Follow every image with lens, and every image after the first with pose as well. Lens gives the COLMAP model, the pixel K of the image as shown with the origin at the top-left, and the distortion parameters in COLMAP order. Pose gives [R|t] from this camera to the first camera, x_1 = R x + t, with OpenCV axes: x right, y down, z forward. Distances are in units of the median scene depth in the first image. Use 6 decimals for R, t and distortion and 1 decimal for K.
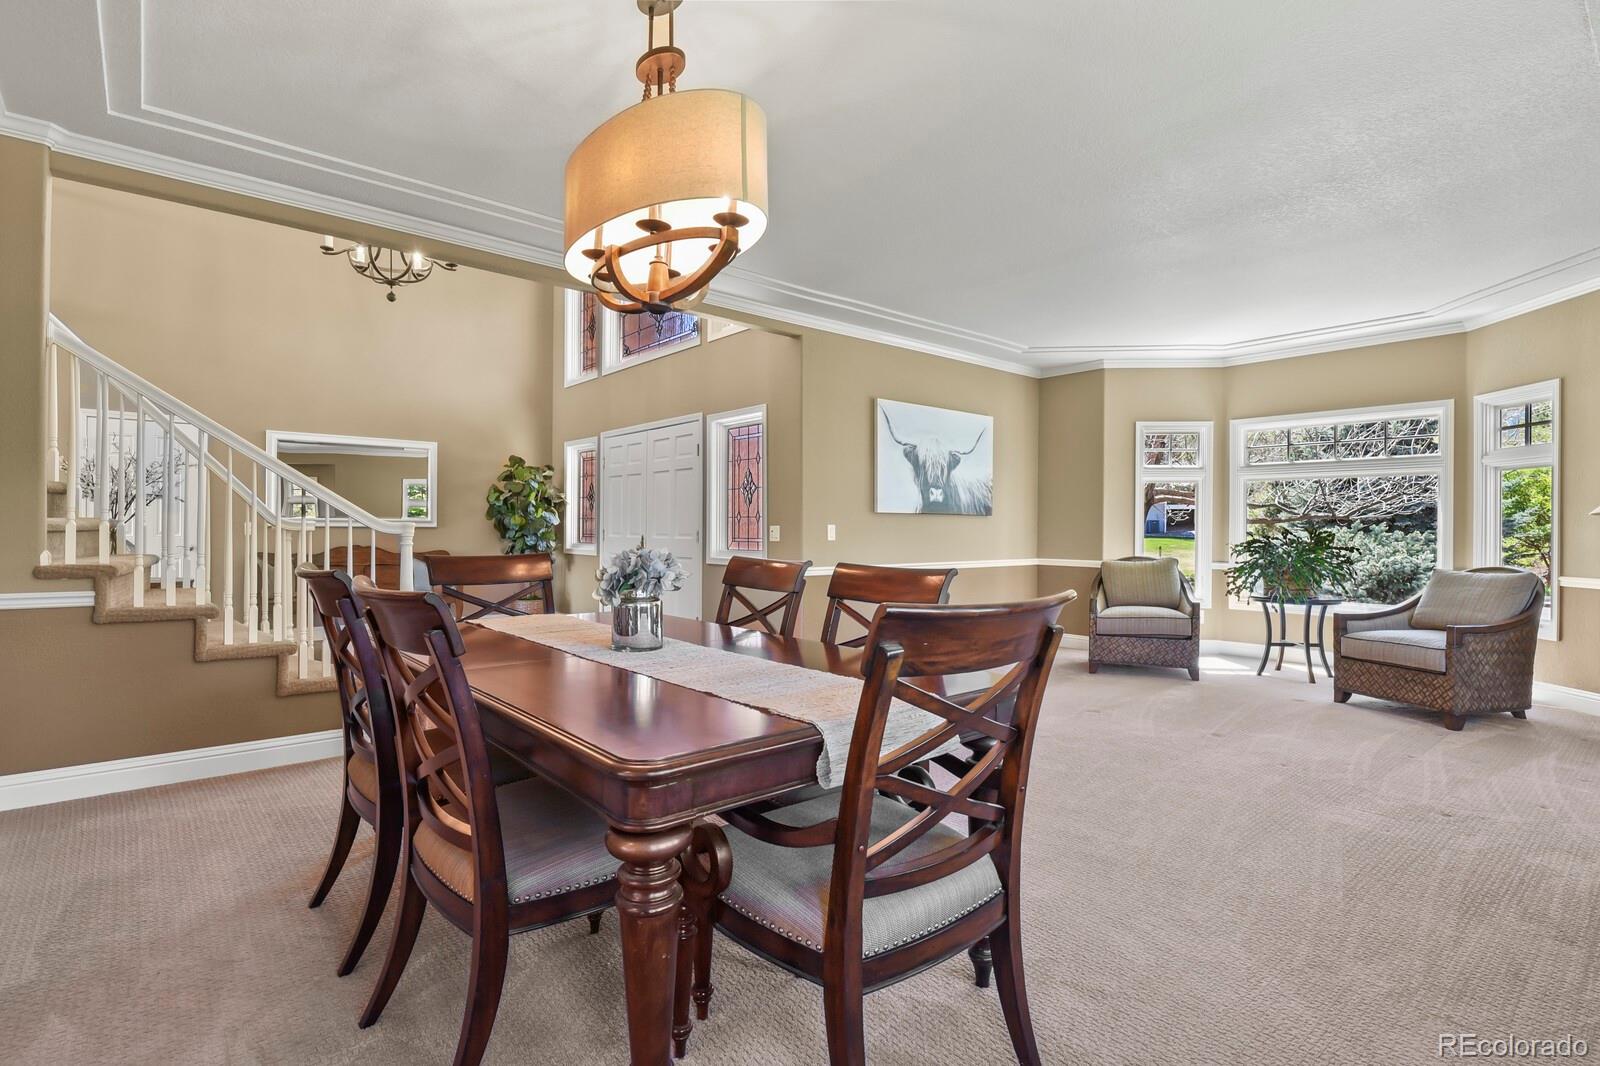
lens RADIAL K [[776.5, 0, 800.4], [0, 776.5, 529.4], [0, 0, 1]] dist [-0.002137, -0.002952]
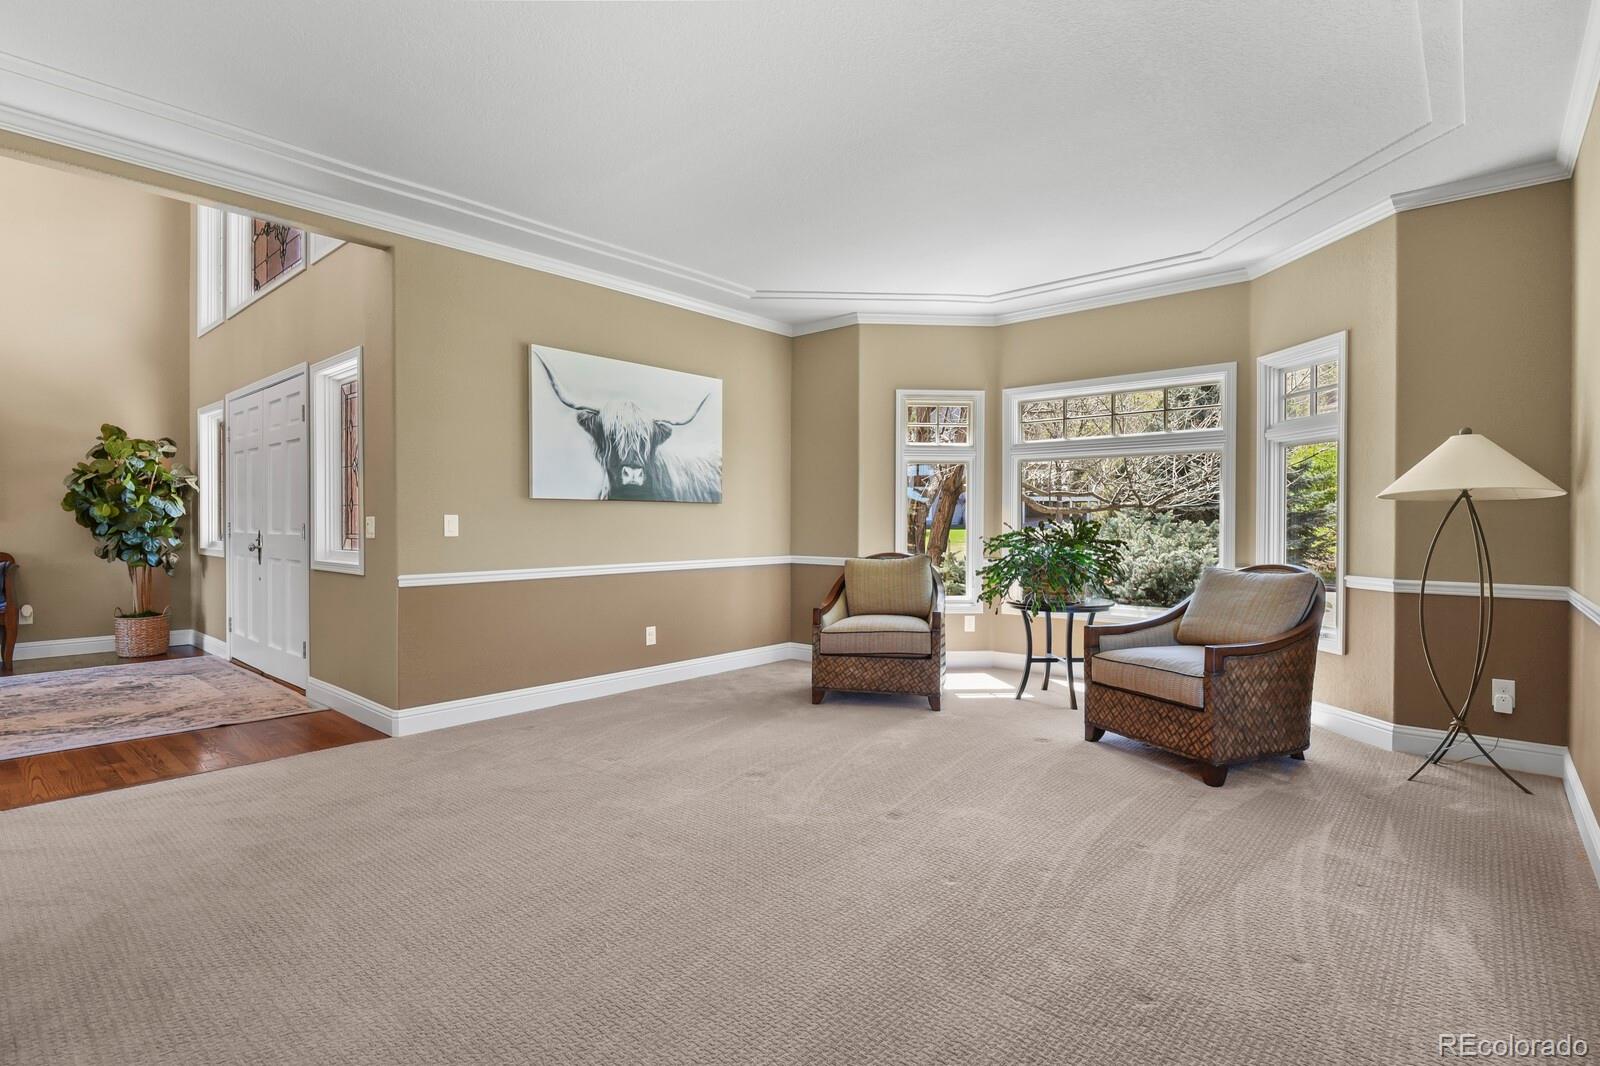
lens RADIAL K [[776.5, 0, 798.2], [0, 776.5, 530.8], [0, 0, 1]] dist [-0.002137, -0.002952]
pose [[0.989692, -0.005712, 0.143097, 0.245279], [0.004151, 0.999929, 0.011205, 0.002265], [-0.143151, -0.010495, 0.989645, 0.228221]]
